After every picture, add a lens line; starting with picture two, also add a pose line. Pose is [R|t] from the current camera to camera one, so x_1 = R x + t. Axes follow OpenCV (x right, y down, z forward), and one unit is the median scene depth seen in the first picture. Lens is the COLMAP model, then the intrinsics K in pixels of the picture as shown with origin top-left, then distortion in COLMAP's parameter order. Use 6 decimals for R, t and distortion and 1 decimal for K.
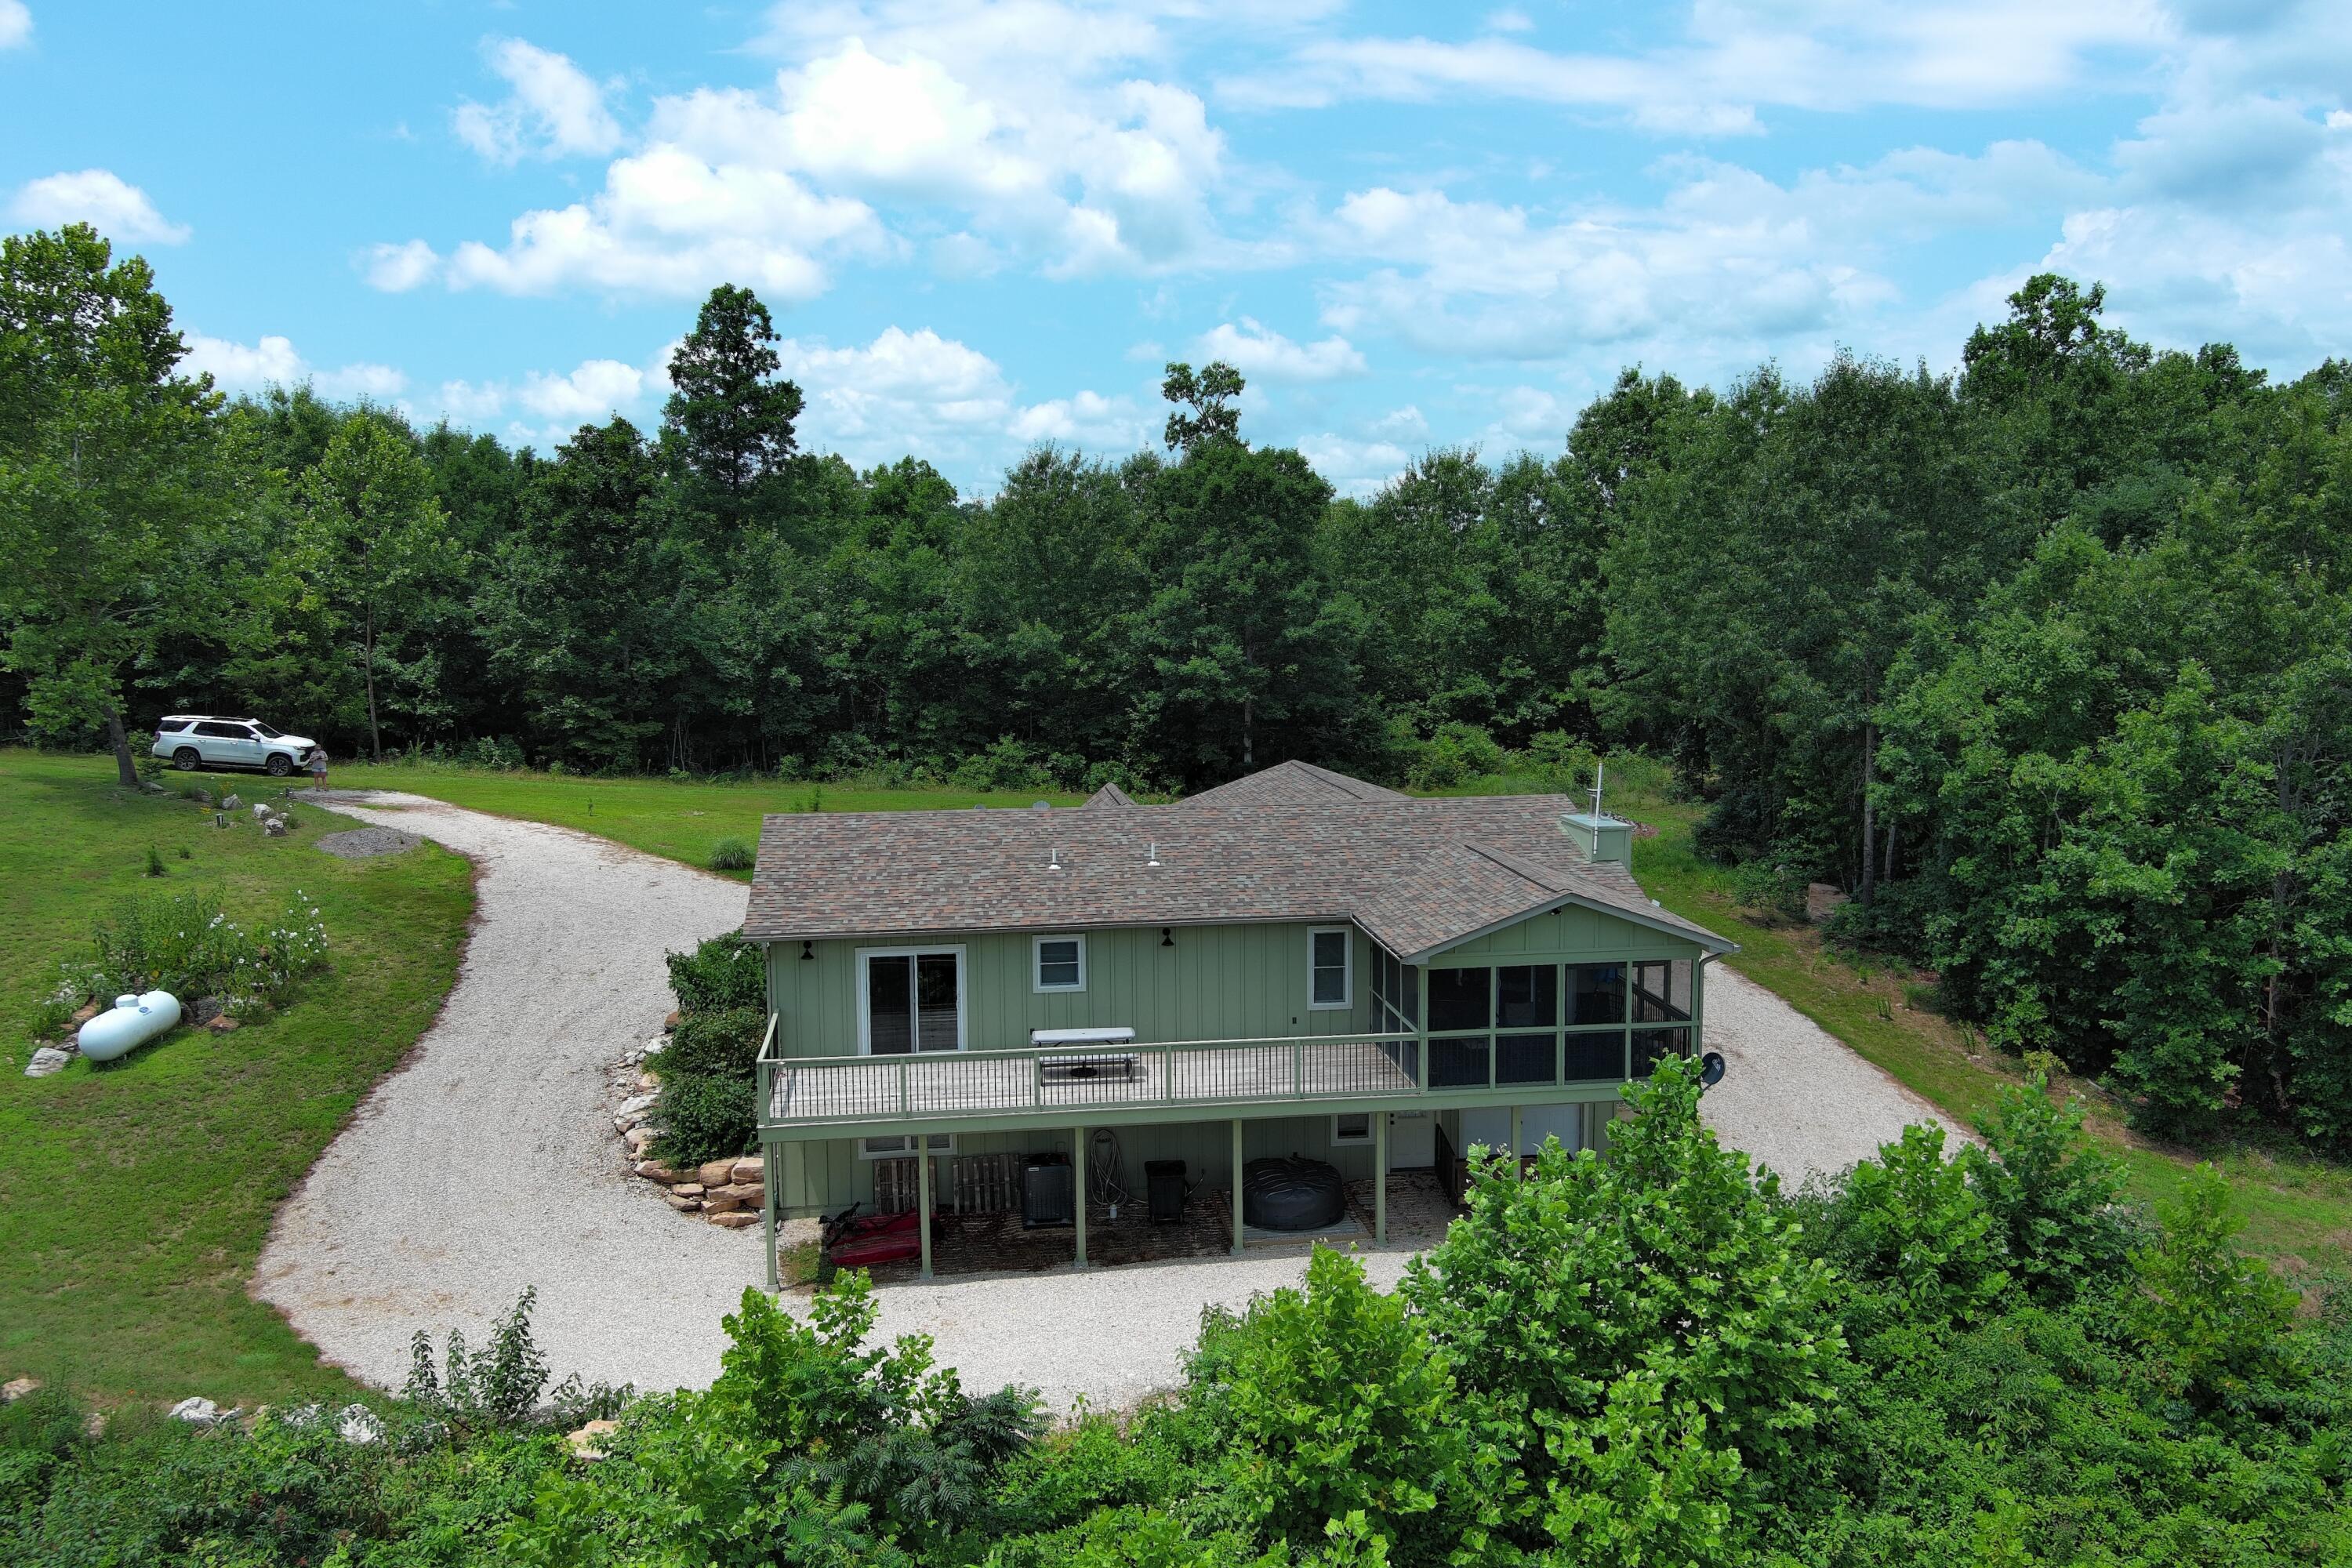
lens RADIAL K [[1816.4, 0, 1178.7], [0, 1816.4, 783.1], [0, 0, 1]] dist [0.040557, -0.060513]
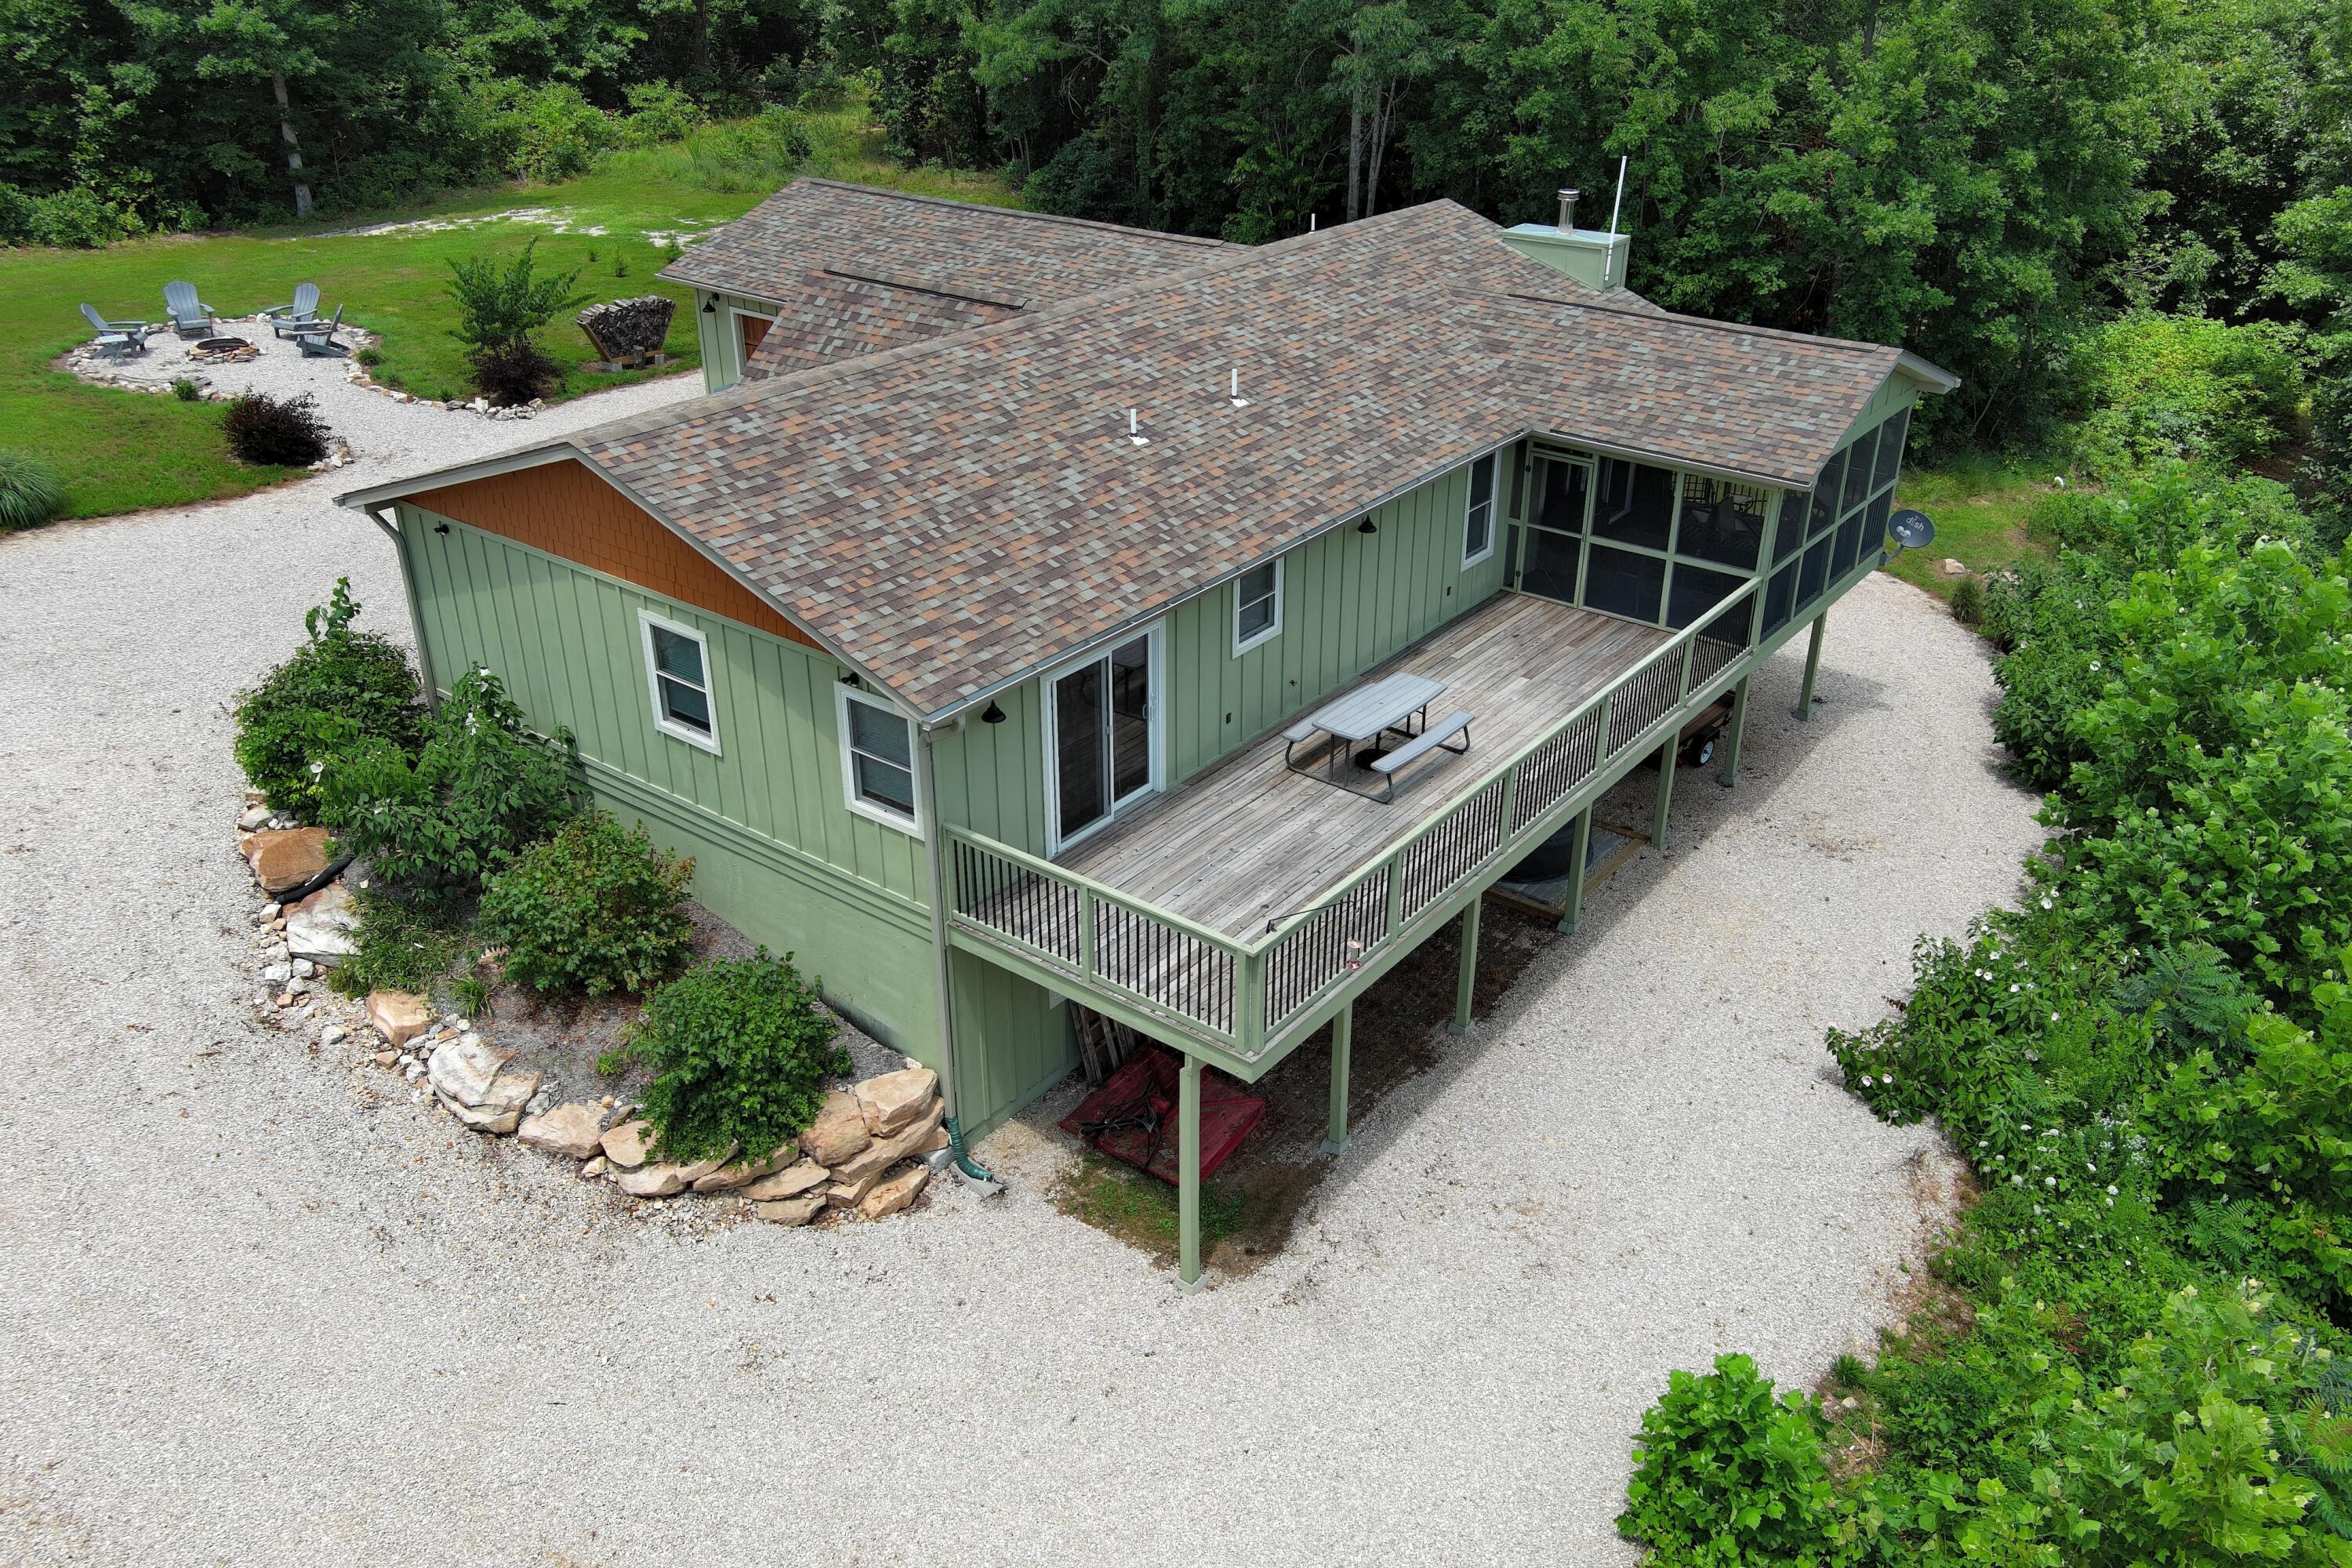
lens RADIAL K [[1793.7, 0, 1176.0], [0, 1793.7, 784.0], [0, 0, 1]] dist [0.013966, 0.003501]
pose [[0.715010, -0.319526, 0.621824, -0.244156], [0.074538, 0.919216, 0.386634, -0.040253], [-0.695130, -0.230097, 0.681065, 0.303608]]
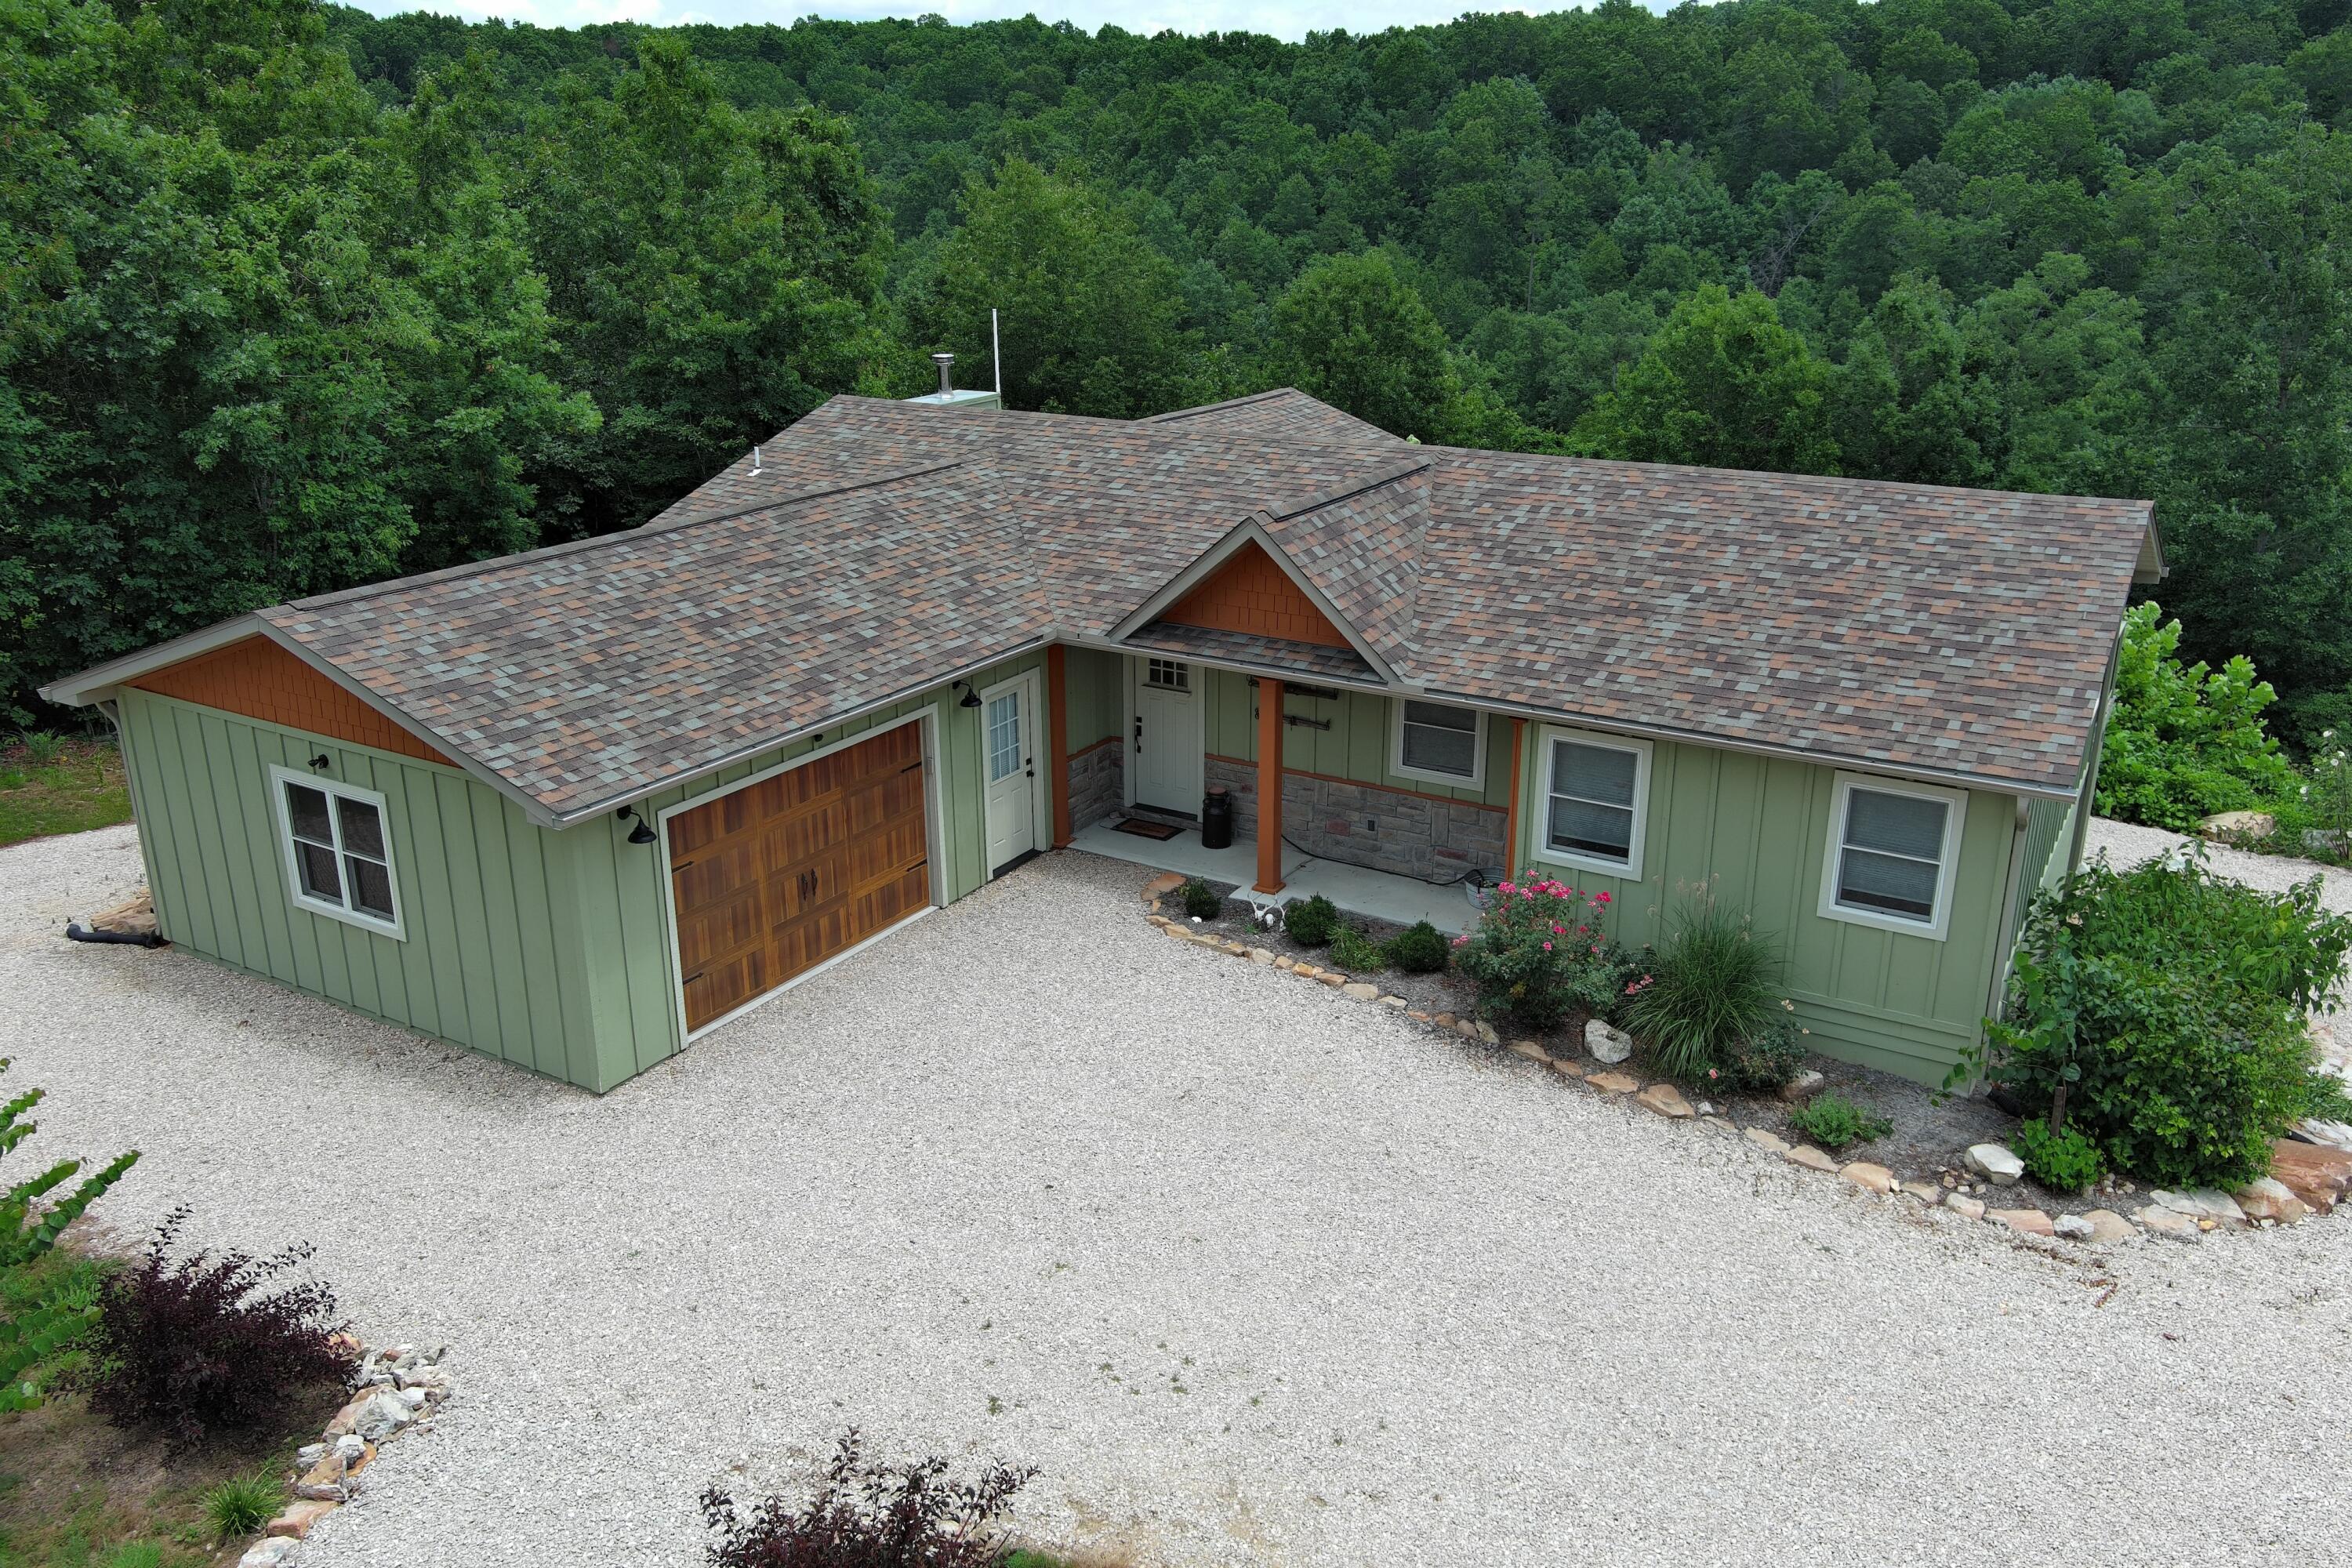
lens RADIAL K [[1815.6, 0, 1174.5], [0, 1815.6, 789.0], [0, 0, 1]] dist [0.020686, -0.012458]
pose [[-0.776597, -0.198680, 0.597850, -0.184354], [0.080893, 0.909668, 0.407382, -0.073800], [-0.624783, 0.364734, -0.690373, 0.852345]]
